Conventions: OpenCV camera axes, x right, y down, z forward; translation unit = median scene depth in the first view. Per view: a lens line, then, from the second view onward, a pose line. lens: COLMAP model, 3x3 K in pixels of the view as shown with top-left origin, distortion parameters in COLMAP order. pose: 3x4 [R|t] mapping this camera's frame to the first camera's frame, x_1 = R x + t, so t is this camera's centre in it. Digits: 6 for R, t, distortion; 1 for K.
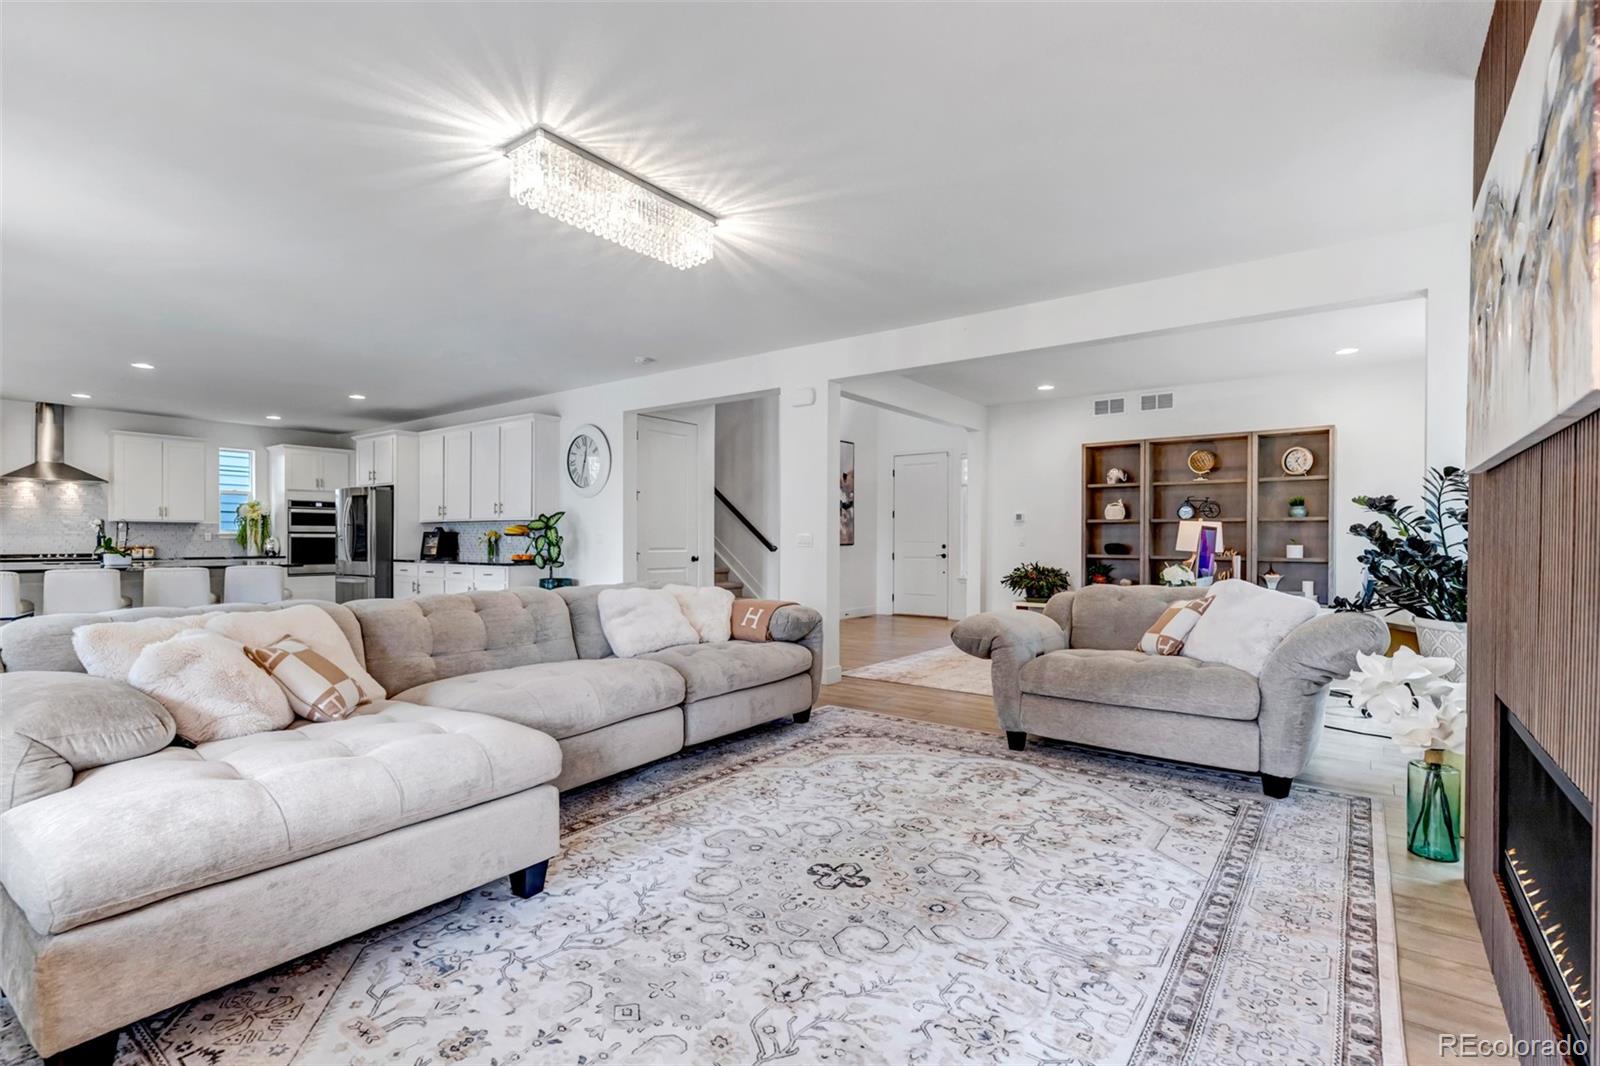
lens RADIAL K [[741.3, 0, 799.7], [0, 741.3, 550.5], [0, 0, 1]] dist [0.003202, 0.002640]
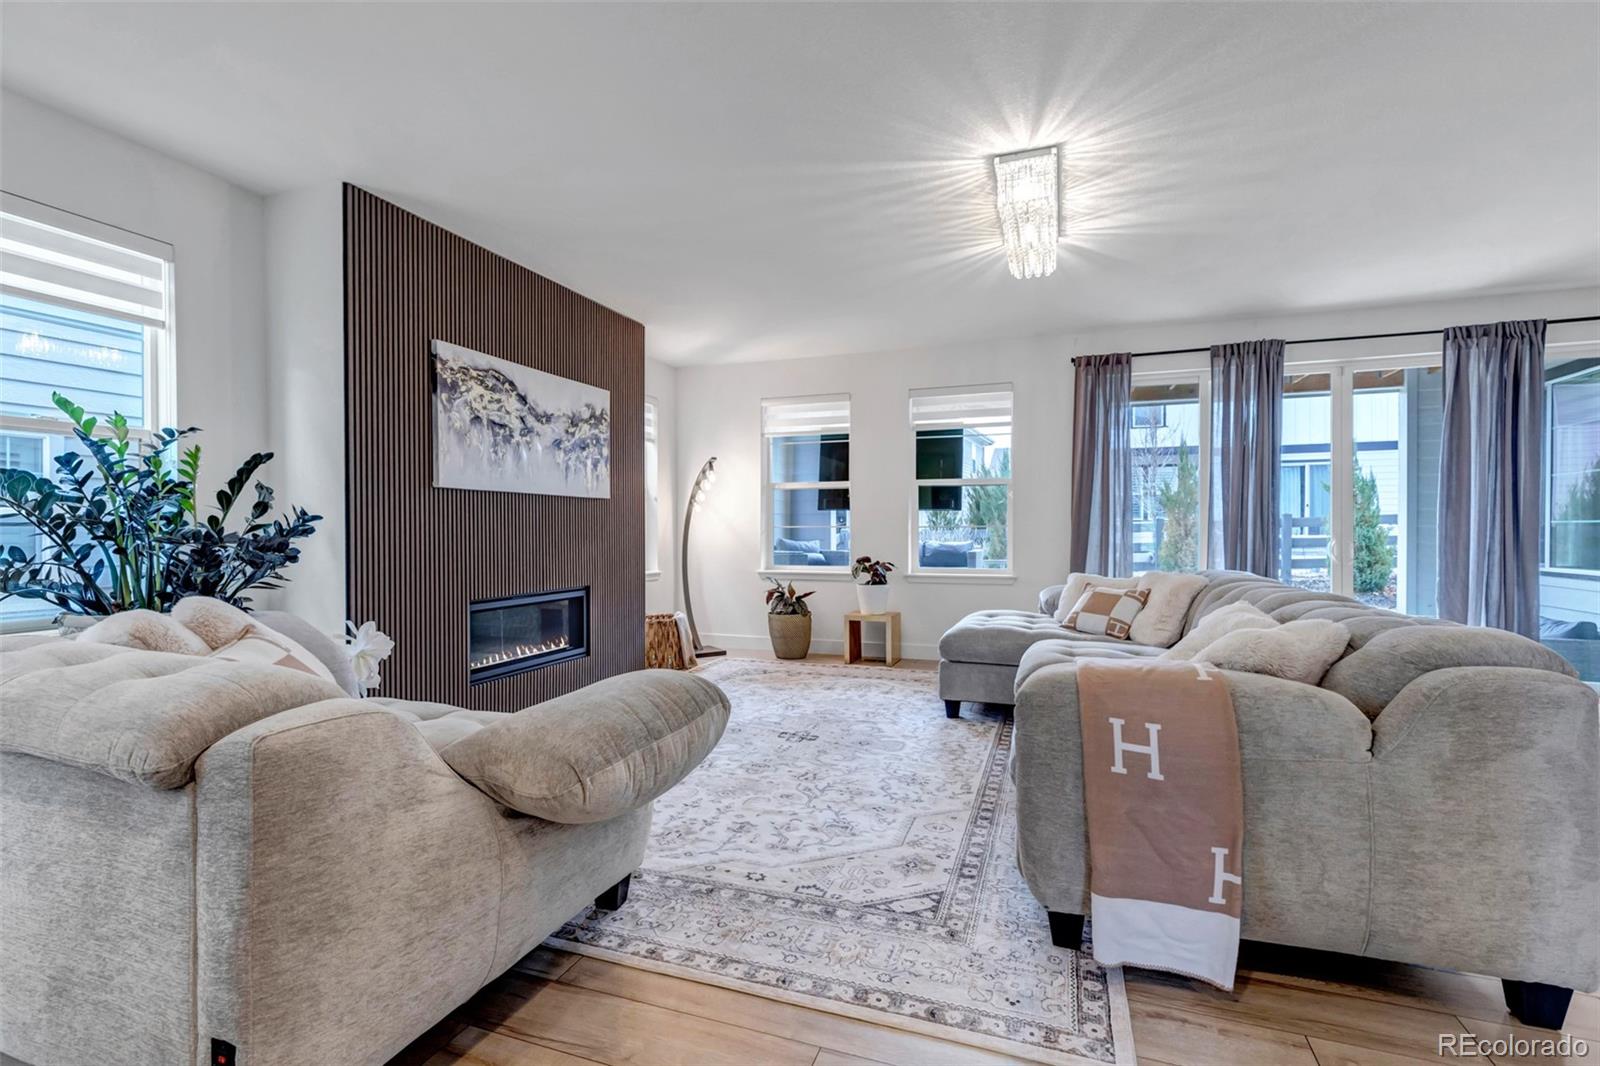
lens RADIAL K [[741.3, 0, 799.7], [0, 741.3, 539.3], [0, 0, 1]] dist [0.003202, 0.002640]
pose [[-0.956308, 0.002036, -0.292355, 0.290948], [-0.006313, 0.999599, 0.027611, -0.017593], [0.292294, 0.028250, -0.955911, 1.419817]]
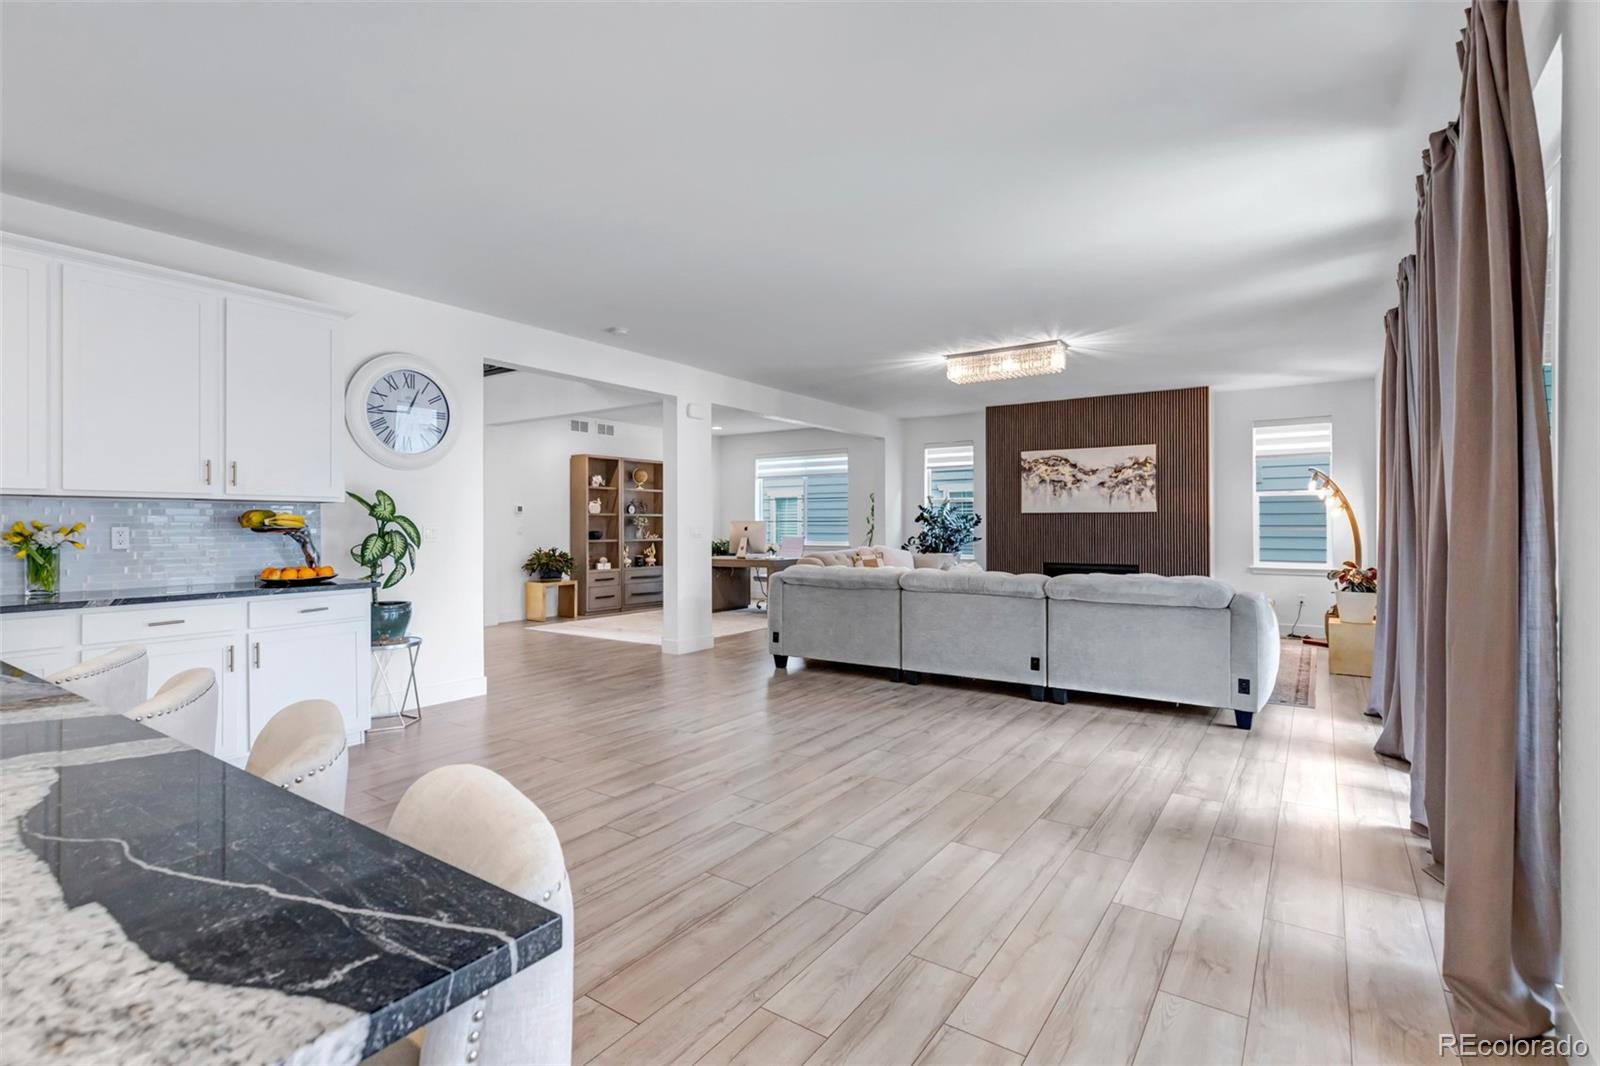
lens RADIAL K [[741.3, 0, 787.9], [0, 741.3, 519.0], [0, 0, 1]] dist [0.003202, 0.002640]
pose [[-0.030472, 0.003836, 0.999528, -1.578108], [0.015564, 0.999873, -0.003363, -0.037780], [-0.999414, 0.015454, -0.030527, 1.188134]]
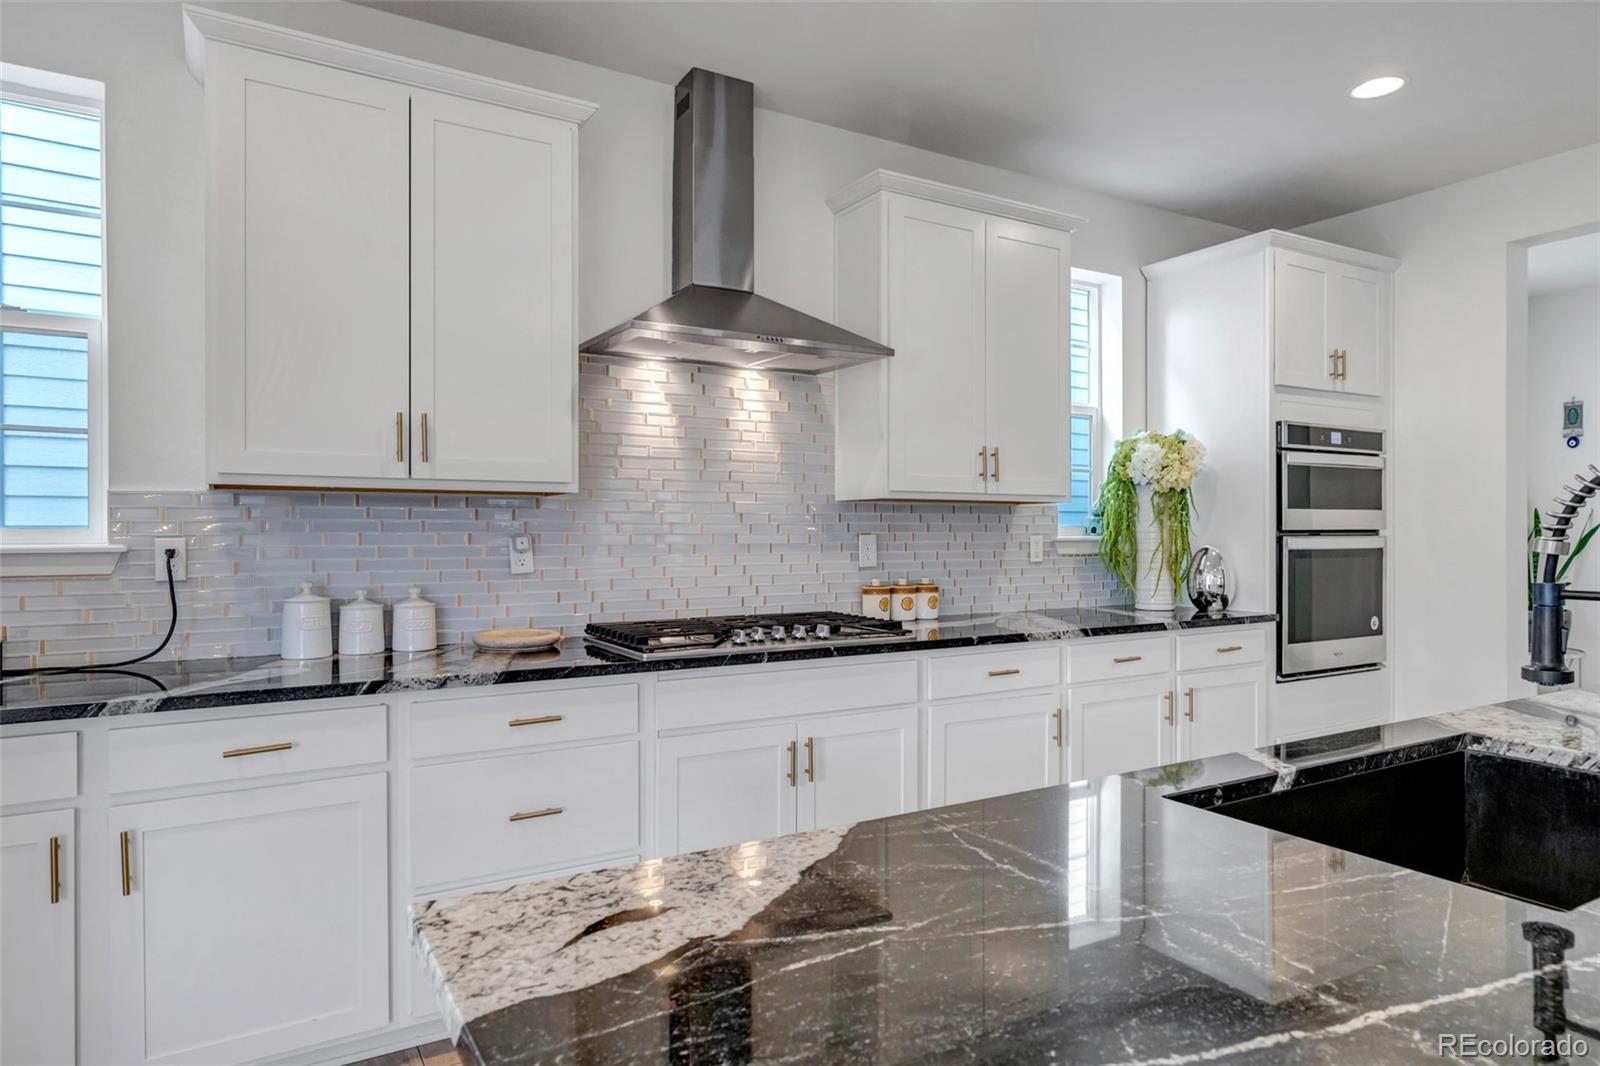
lens RADIAL K [[961.0, 0, 811.7], [0, 961.0, 534.5], [0, 0, 1]] dist [-0.003712, -0.008582]
pose [[0.918592, -0.003785, -0.395189, -1.618515], [-0.000991, 0.999929, -0.011880, -0.043620], [0.395206, 0.011304, 0.918523, 1.334985]]
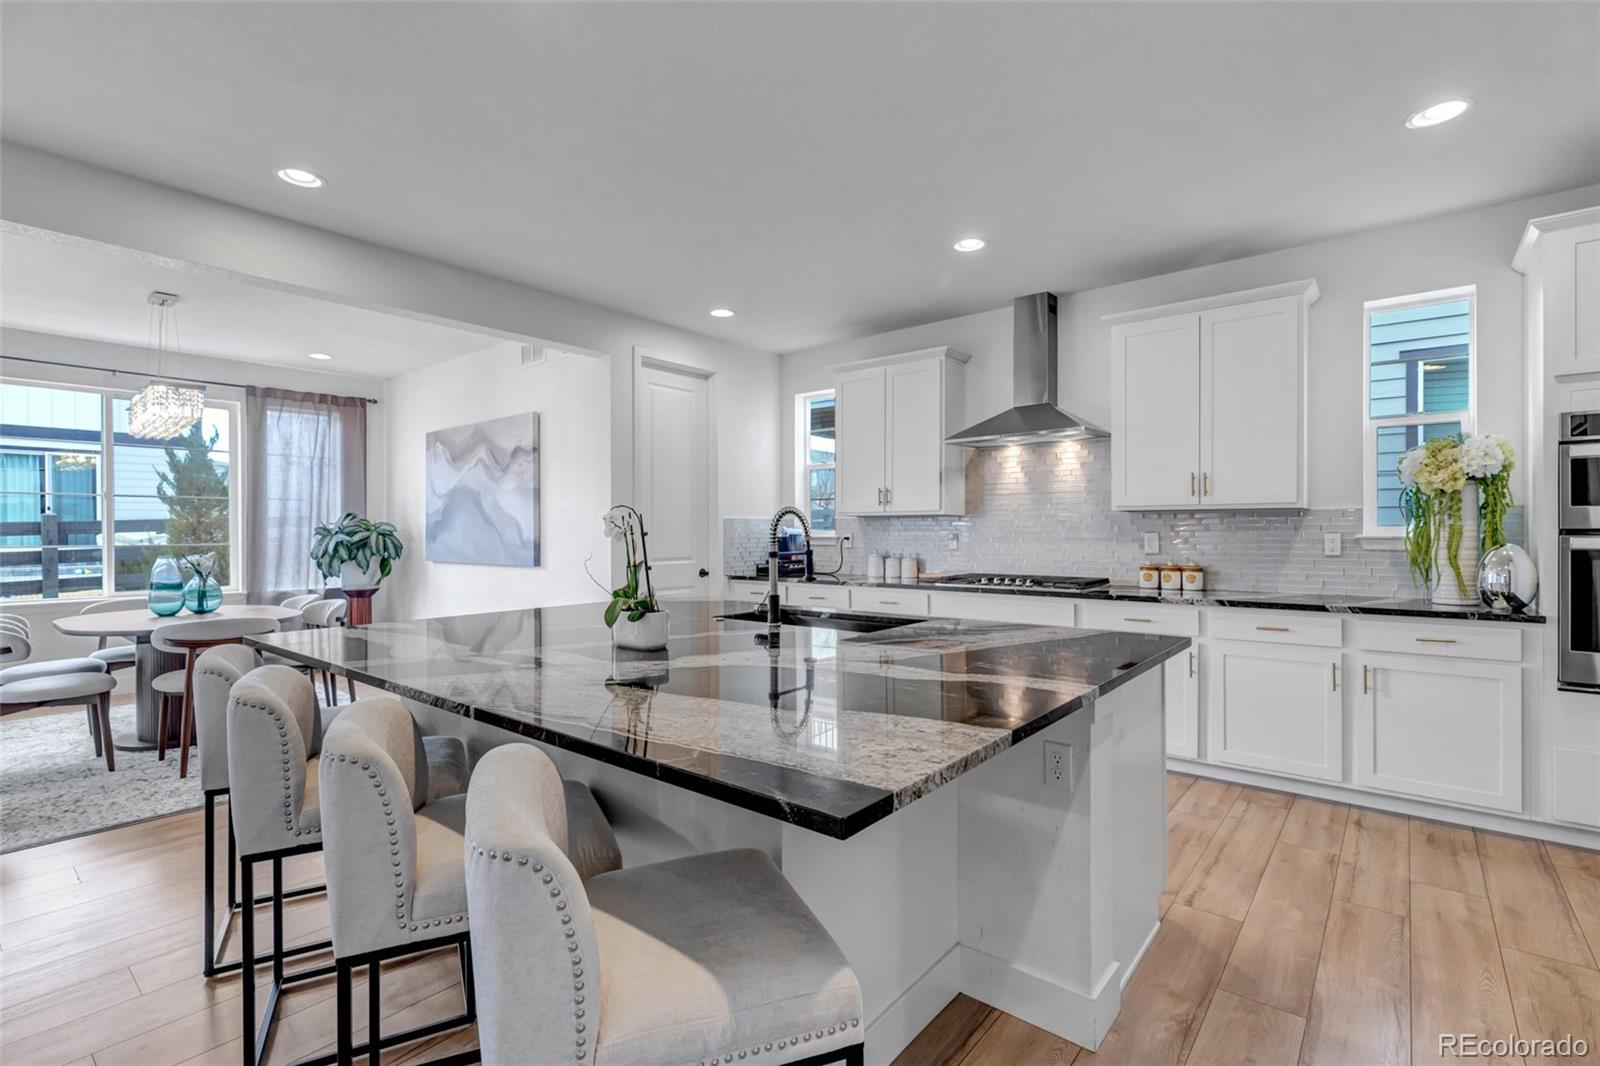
lens RADIAL K [[741.3, 0, 792.3], [0, 741.3, 534.1], [0, 0, 1]] dist [0.003202, 0.002640]
pose [[-0.052237, 0.000465, -0.998635, -0.907077], [-0.011632, 0.999932, 0.001074, -0.046938], [0.998567, 0.011672, -0.052228, 1.667738]]
